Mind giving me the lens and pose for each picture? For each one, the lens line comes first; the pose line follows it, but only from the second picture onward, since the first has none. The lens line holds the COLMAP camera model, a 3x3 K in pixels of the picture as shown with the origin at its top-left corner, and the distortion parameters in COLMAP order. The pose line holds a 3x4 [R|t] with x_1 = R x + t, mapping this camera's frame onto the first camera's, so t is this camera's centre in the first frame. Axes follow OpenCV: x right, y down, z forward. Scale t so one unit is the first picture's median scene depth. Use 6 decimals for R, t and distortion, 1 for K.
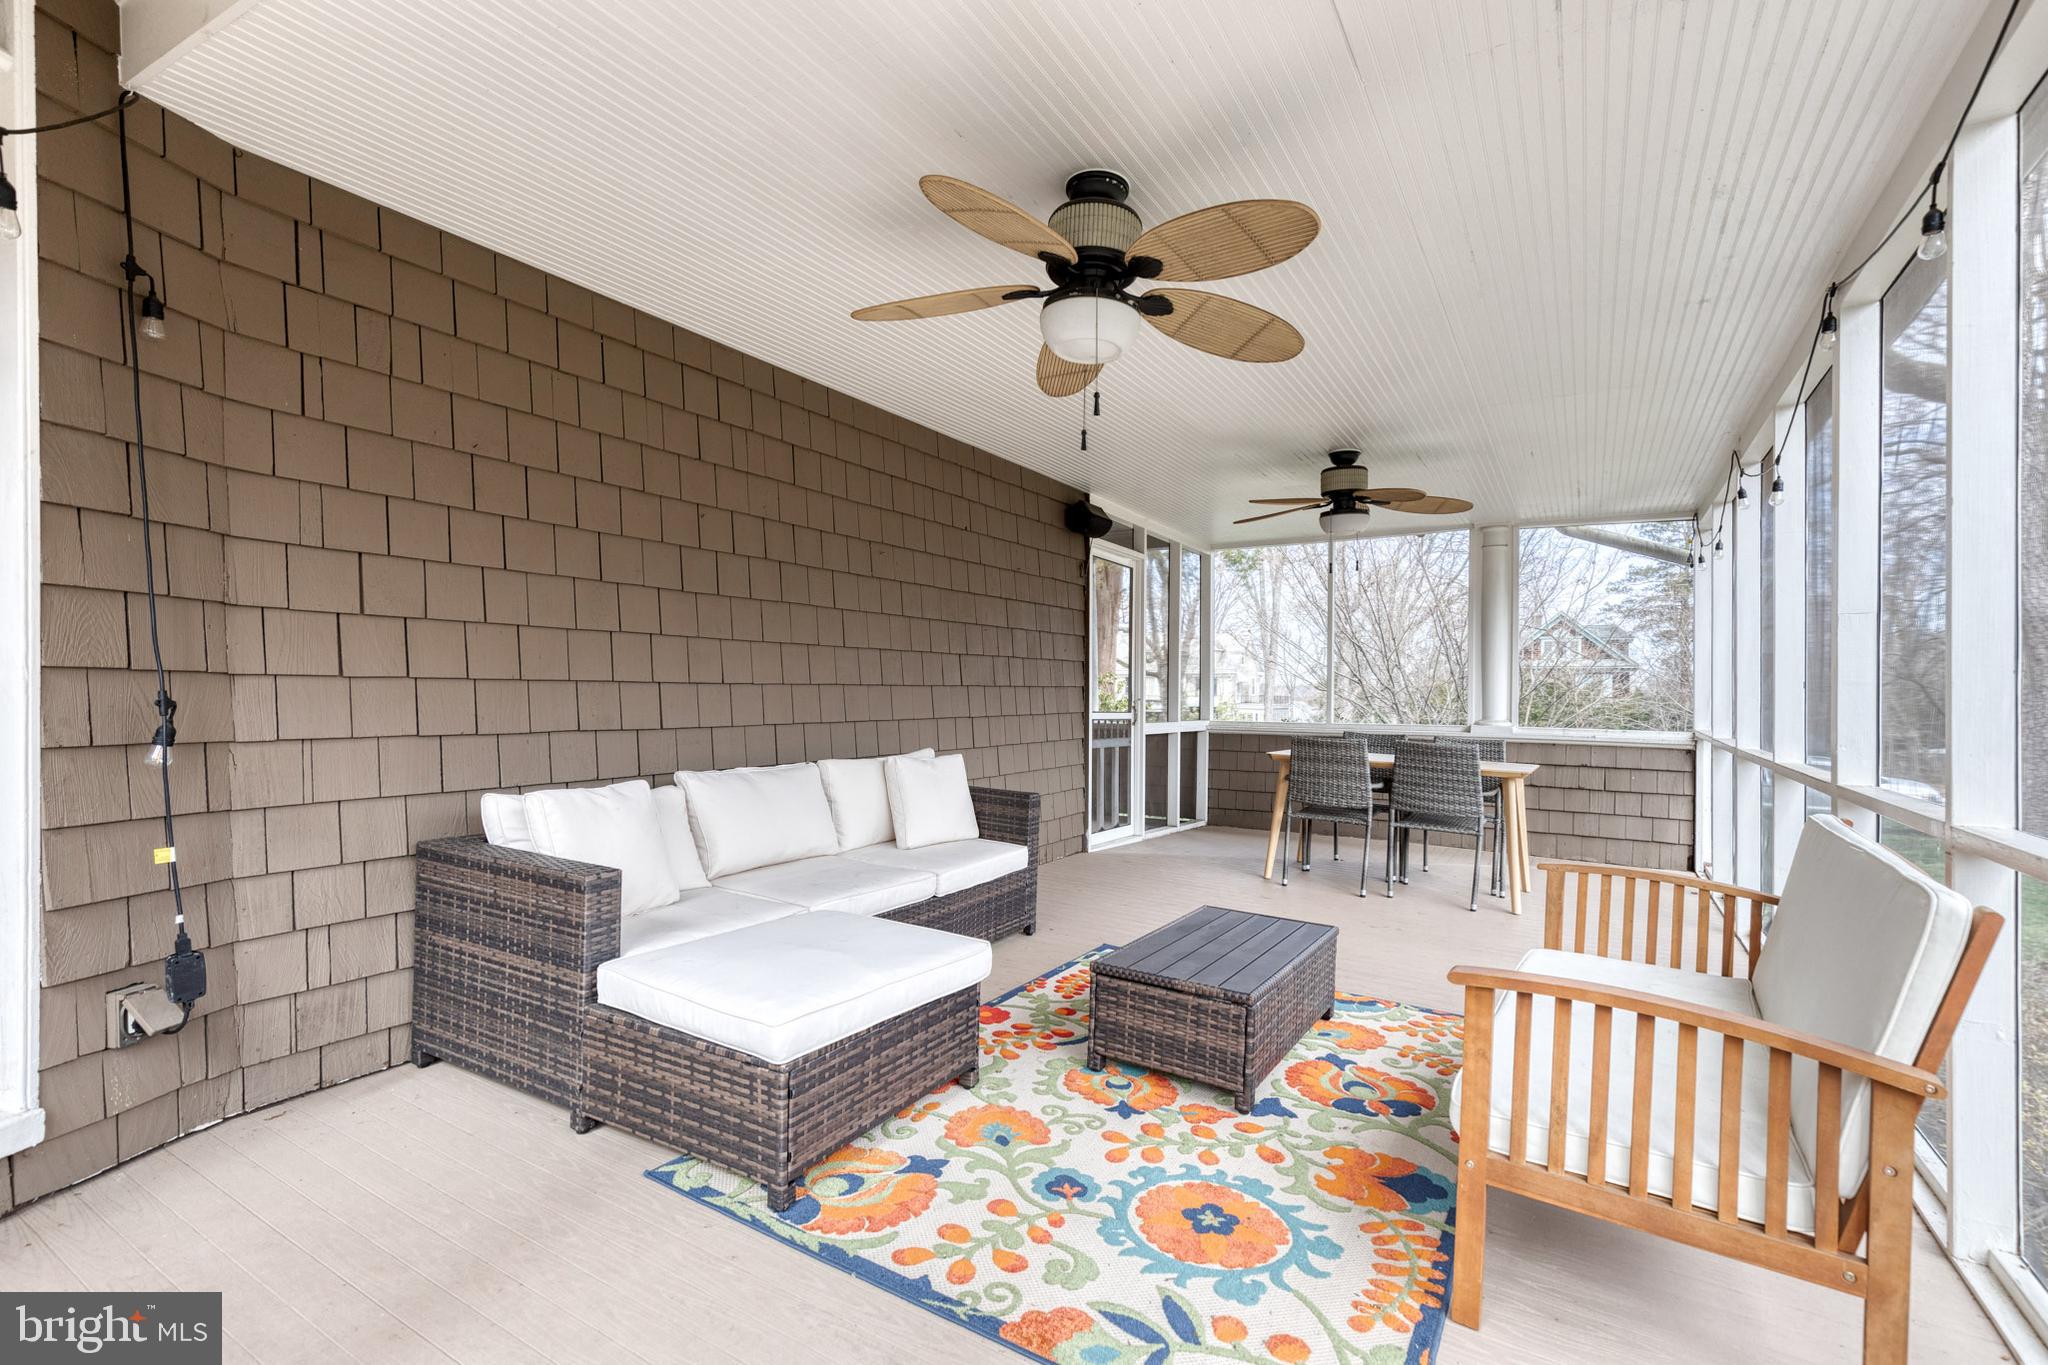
lens RADIAL K [[926.4, 0, 1039.9], [0, 926.4, 684.6], [0, 0, 1]] dist [0.011916, -0.000347]
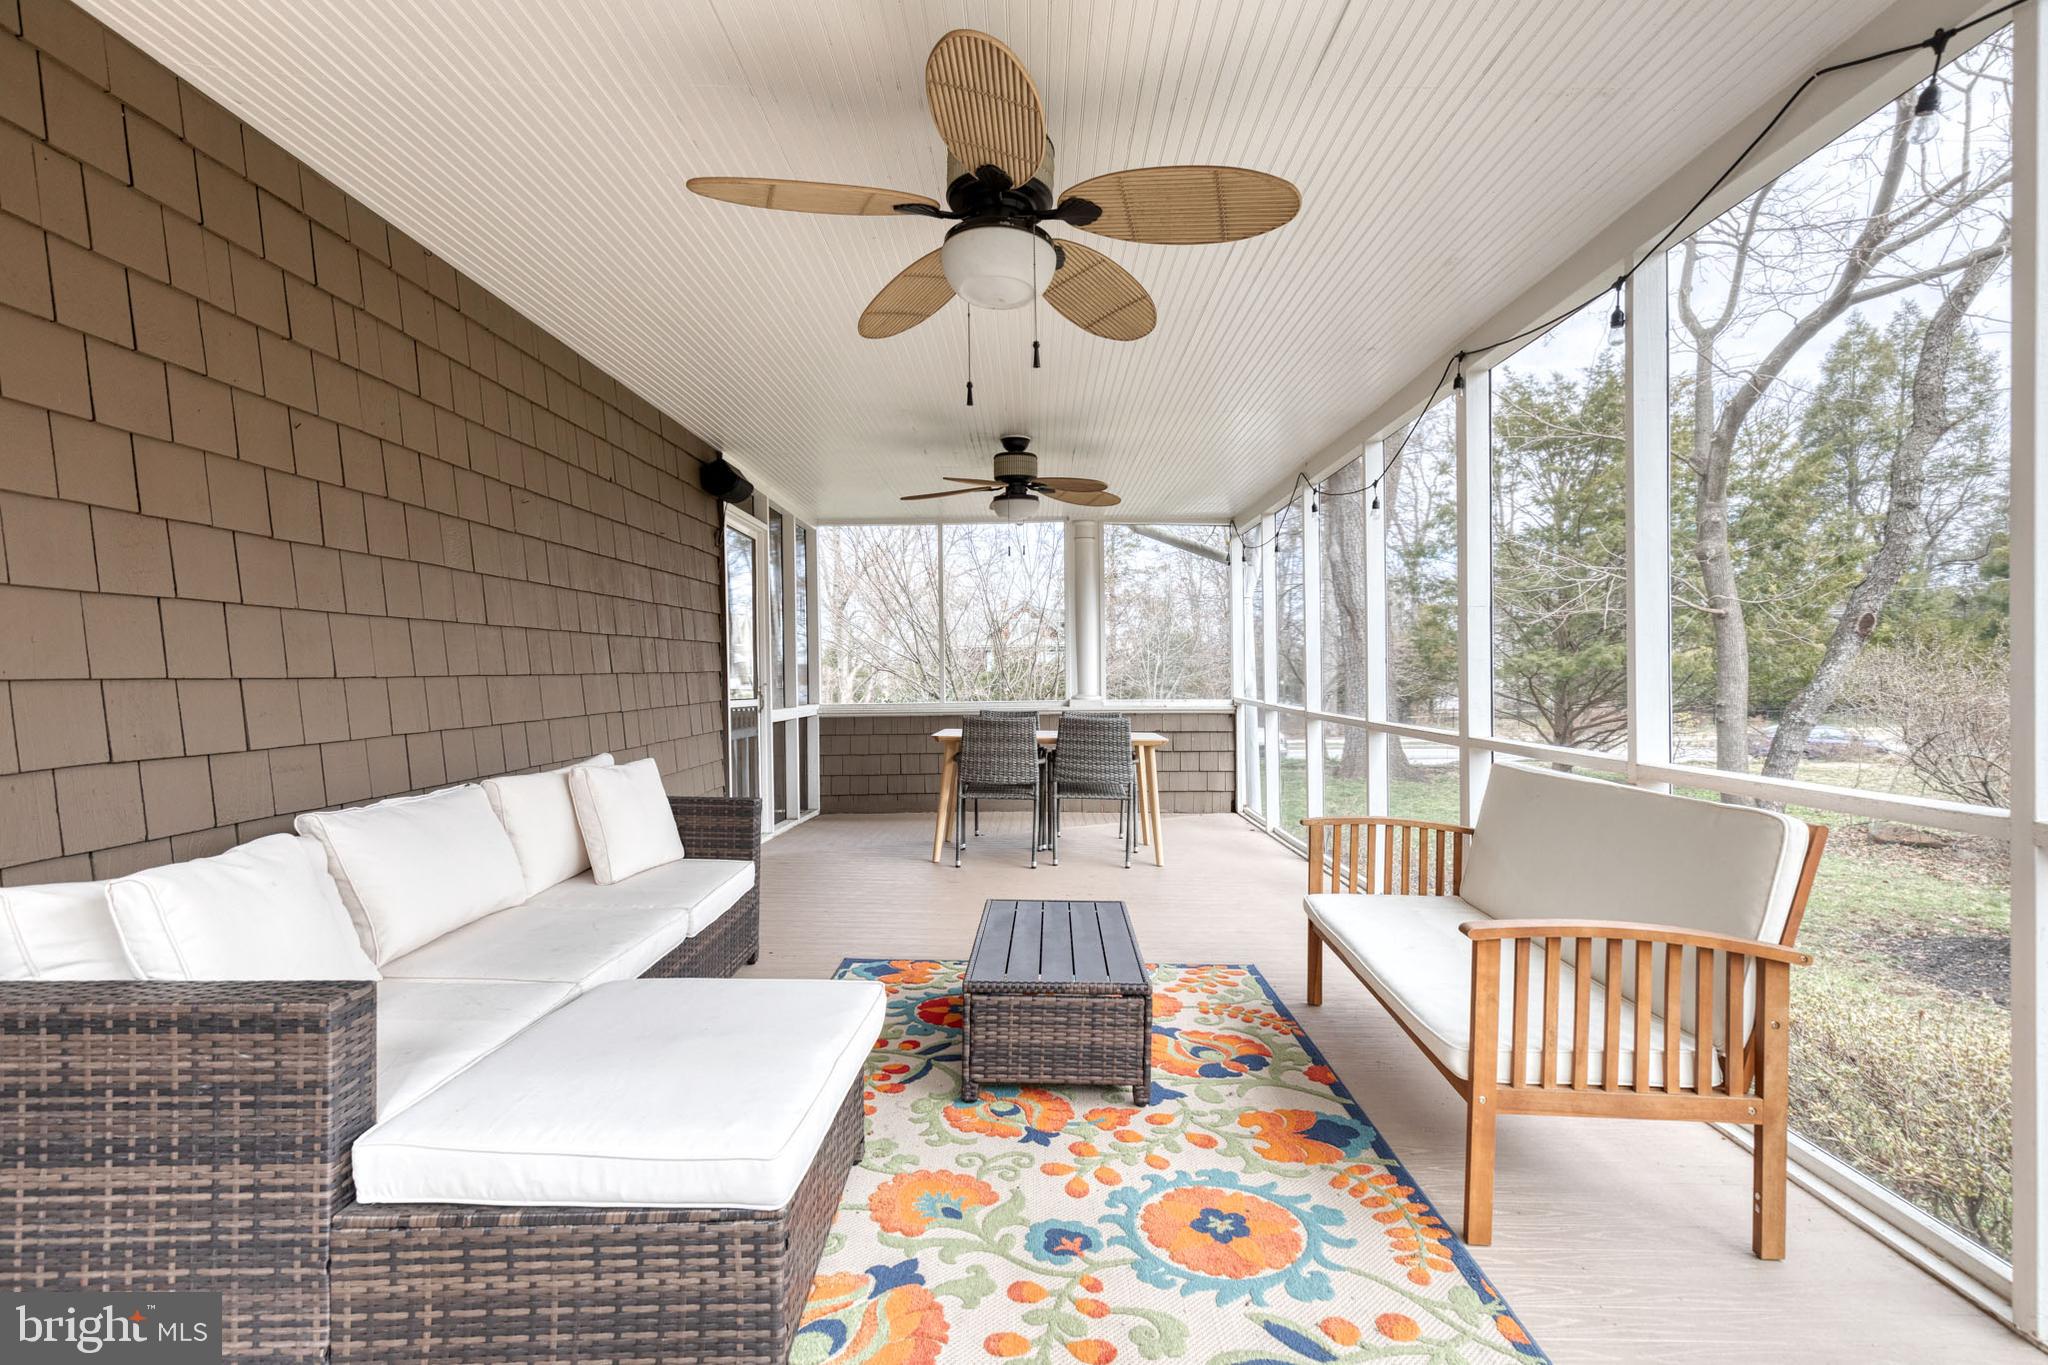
lens RADIAL K [[926.4, 0, 1038.2], [0, 926.4, 675.2], [0, 0, 1]] dist [0.011916, -0.000347]
pose [[0.855564, -0.020503, 0.517291, -0.312591], [0.014095, 0.999768, 0.016313, -0.008755], [-0.517505, -0.006666, 0.855654, 0.185693]]
